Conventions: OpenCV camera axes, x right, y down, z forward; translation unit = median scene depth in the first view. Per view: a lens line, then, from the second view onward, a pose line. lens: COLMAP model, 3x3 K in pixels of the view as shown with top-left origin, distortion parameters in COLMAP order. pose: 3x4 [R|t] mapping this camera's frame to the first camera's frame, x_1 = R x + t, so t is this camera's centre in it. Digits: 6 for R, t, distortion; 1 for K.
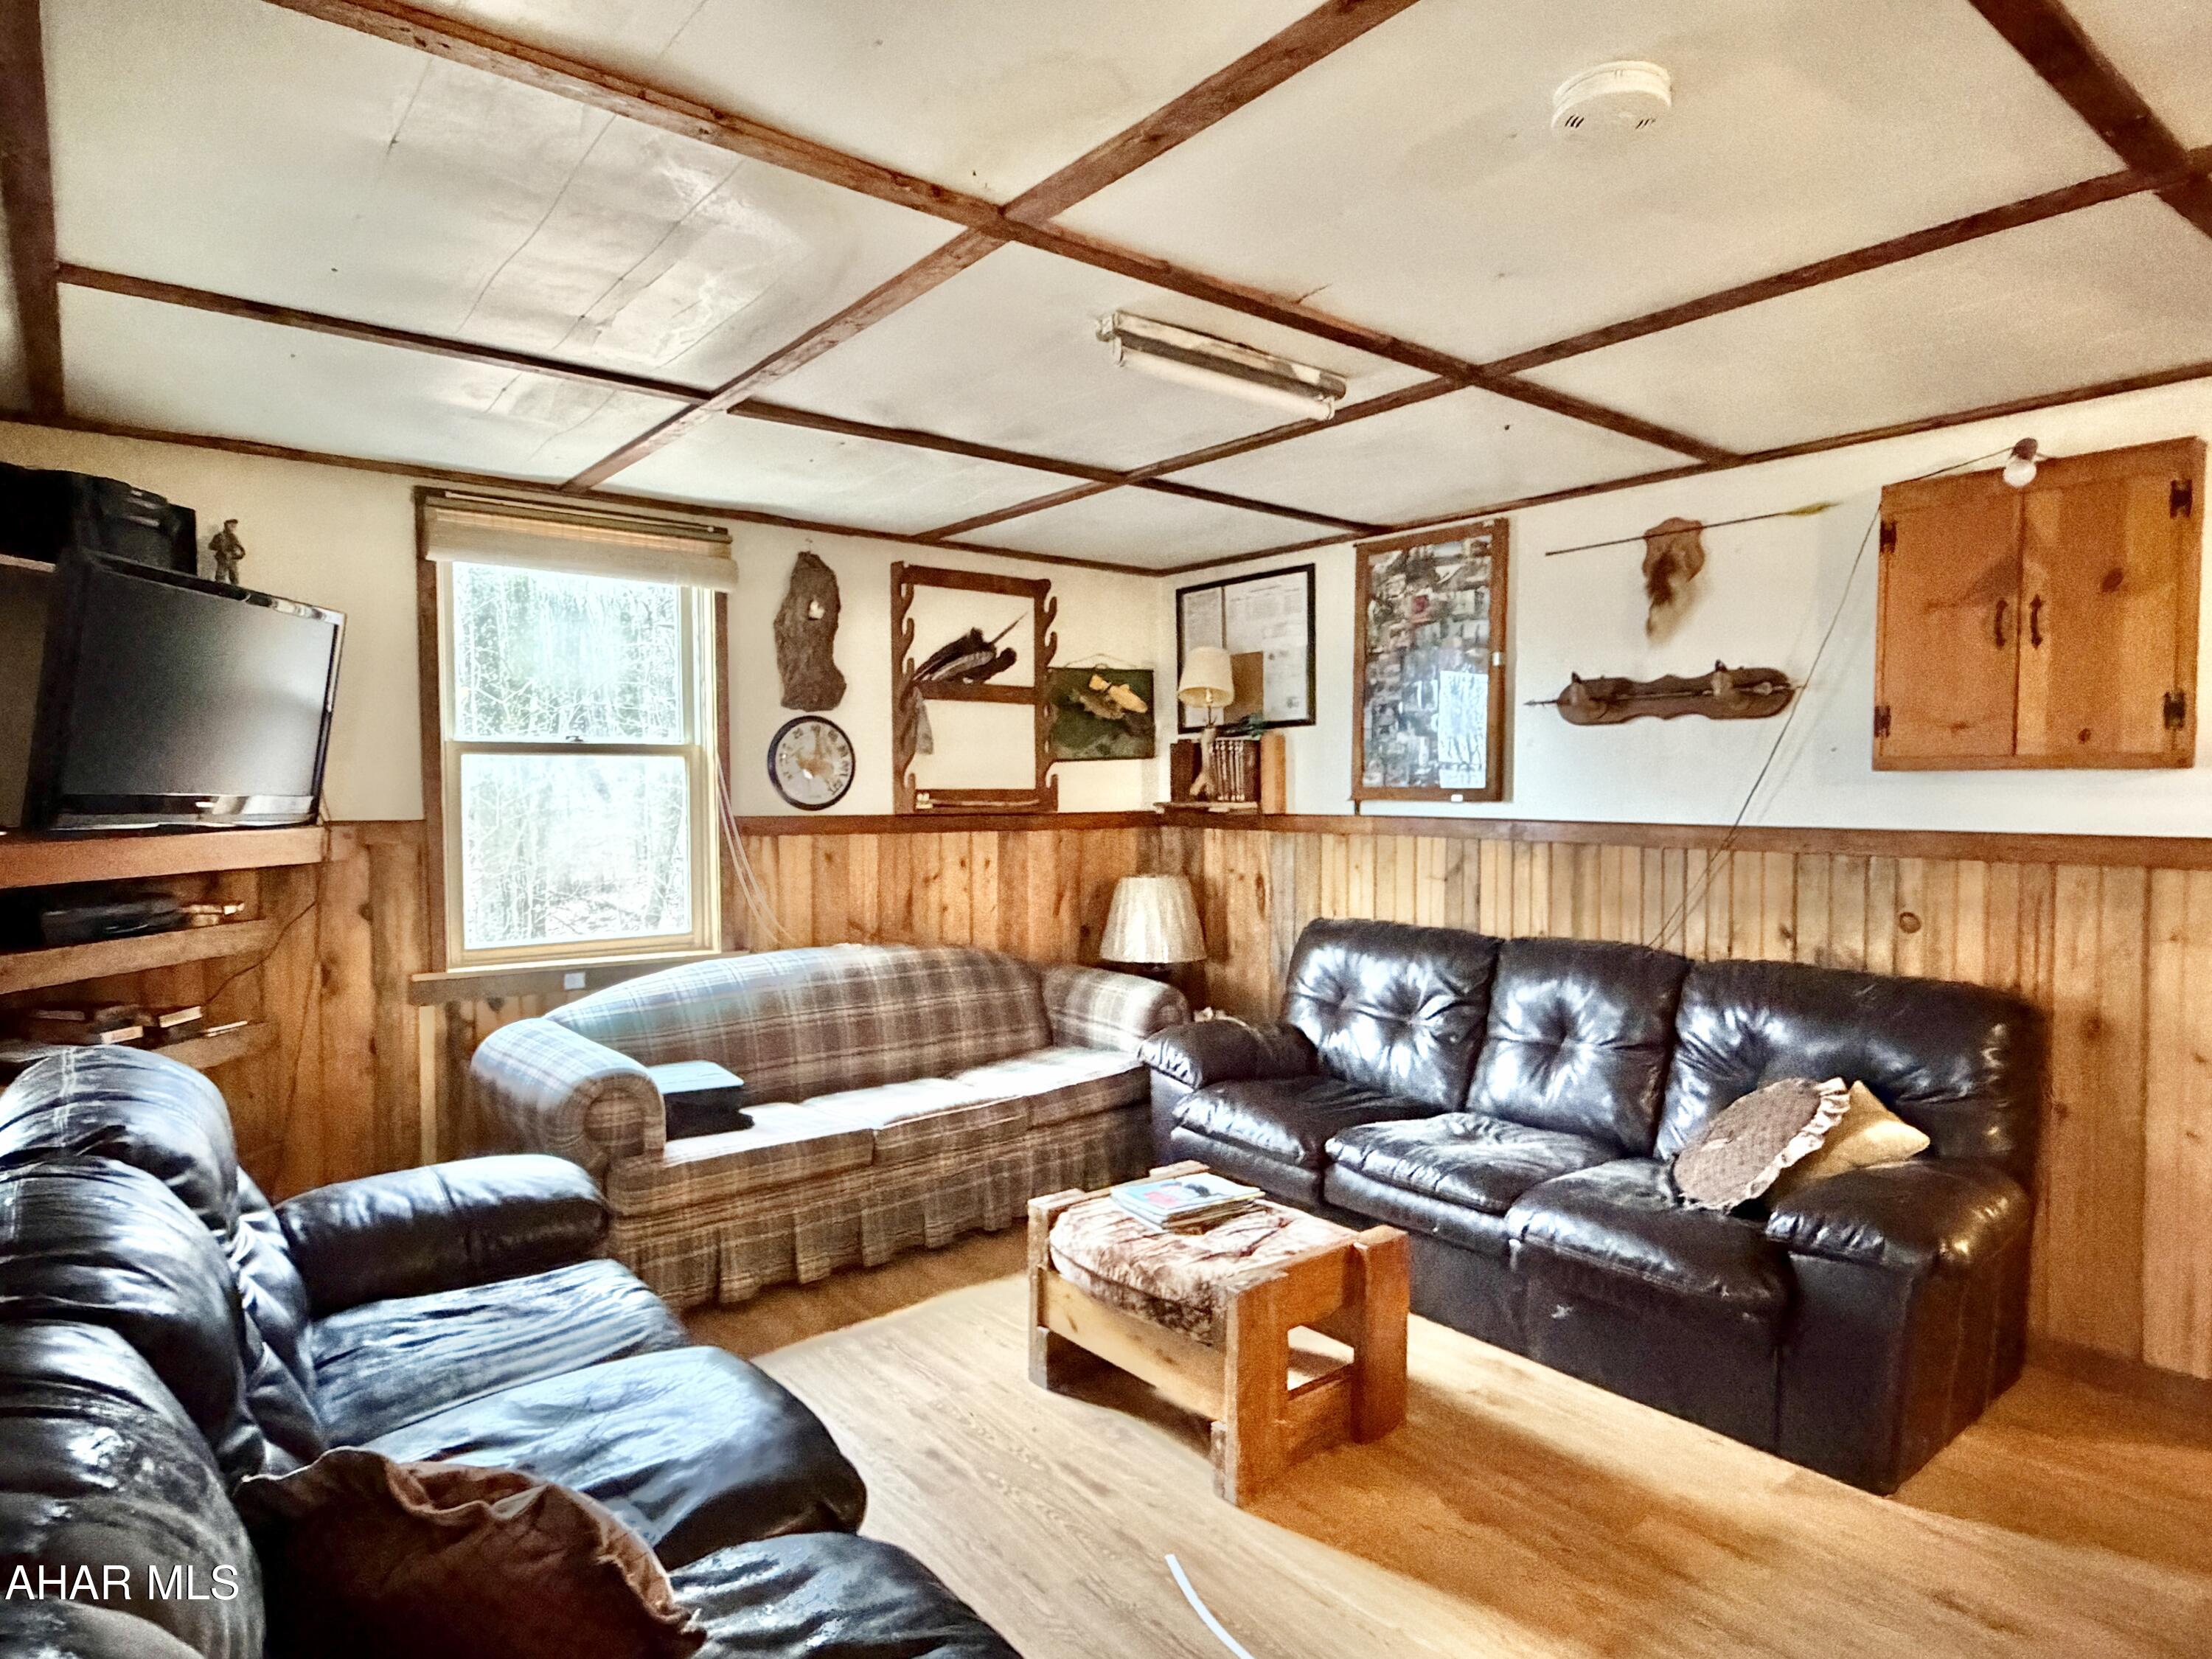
lens RADIAL K [[1271.4, 0, 1106.0], [0, 1271.4, 829.5], [0, 0, 1]] dist [0.002396, 0.000145]
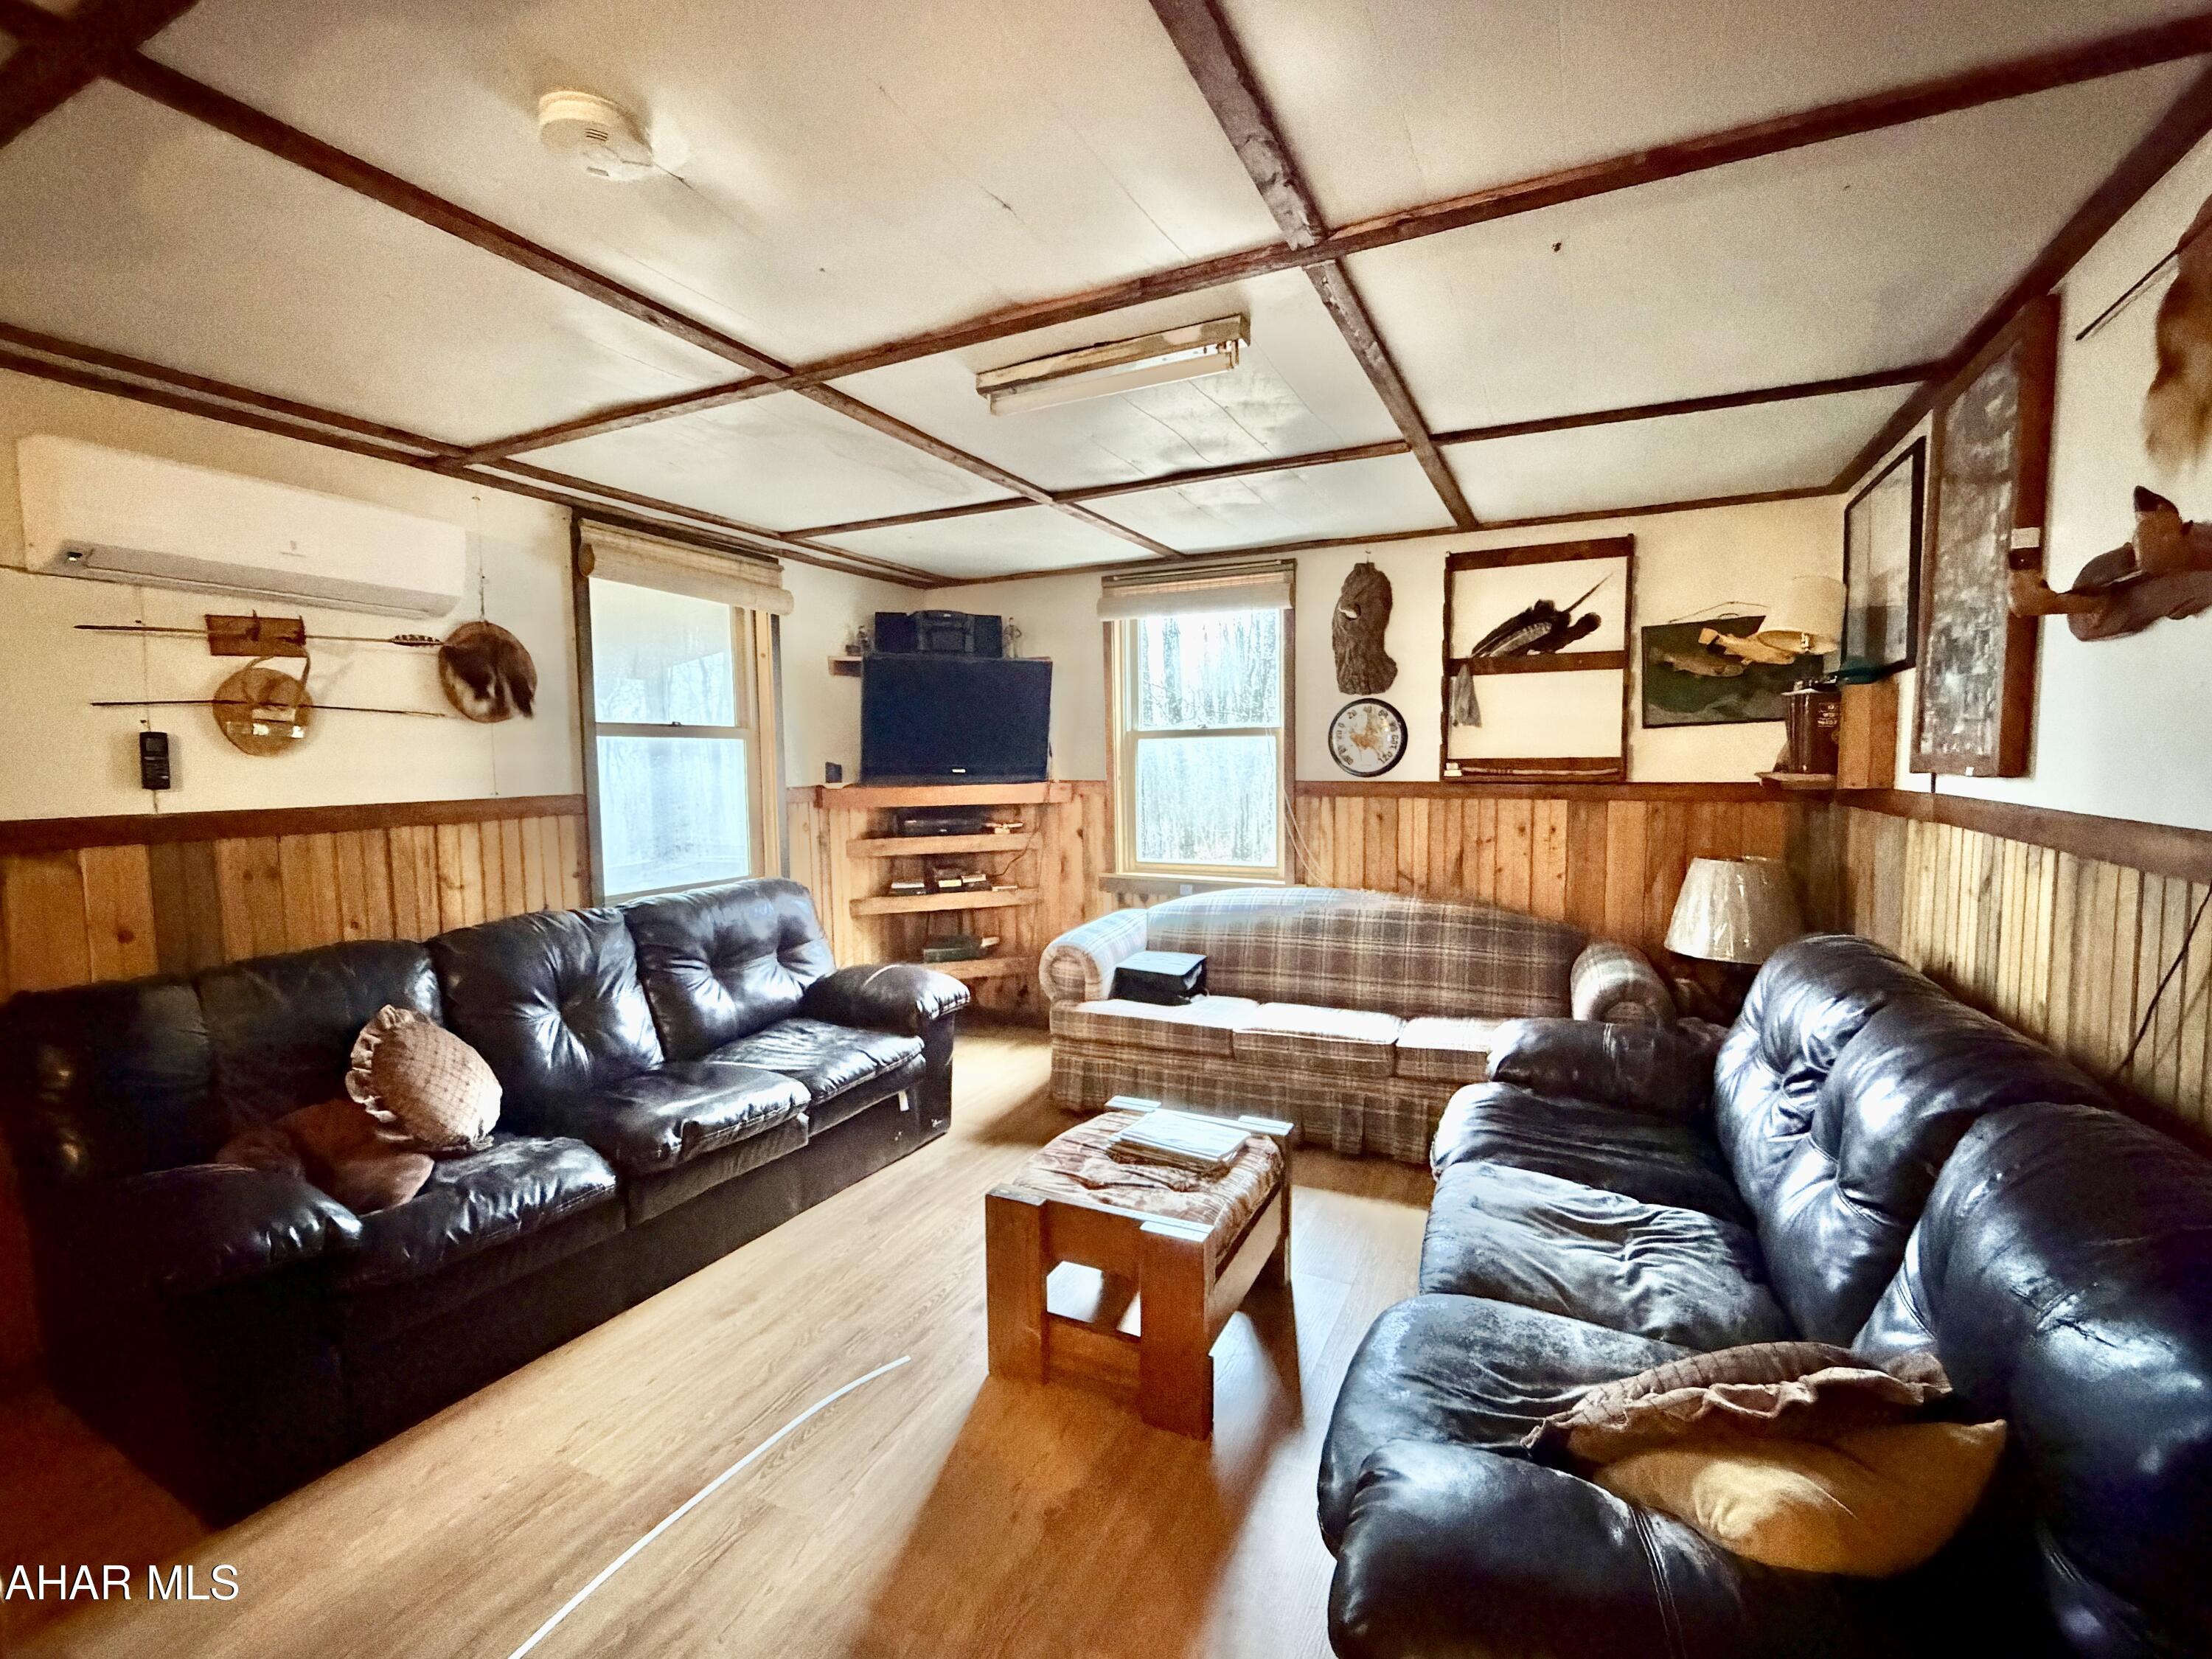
lens RADIAL K [[970.9, 0, 1106.0], [0, 970.9, 829.5], [0, 0, 1]] dist [0.000513, 0.000147]
pose [[0.427539, 0.061837, -0.901880, 0.496215], [-0.019630, 0.998058, 0.059125, -0.014949], [0.903784, -0.007575, 0.427922, 0.377496]]
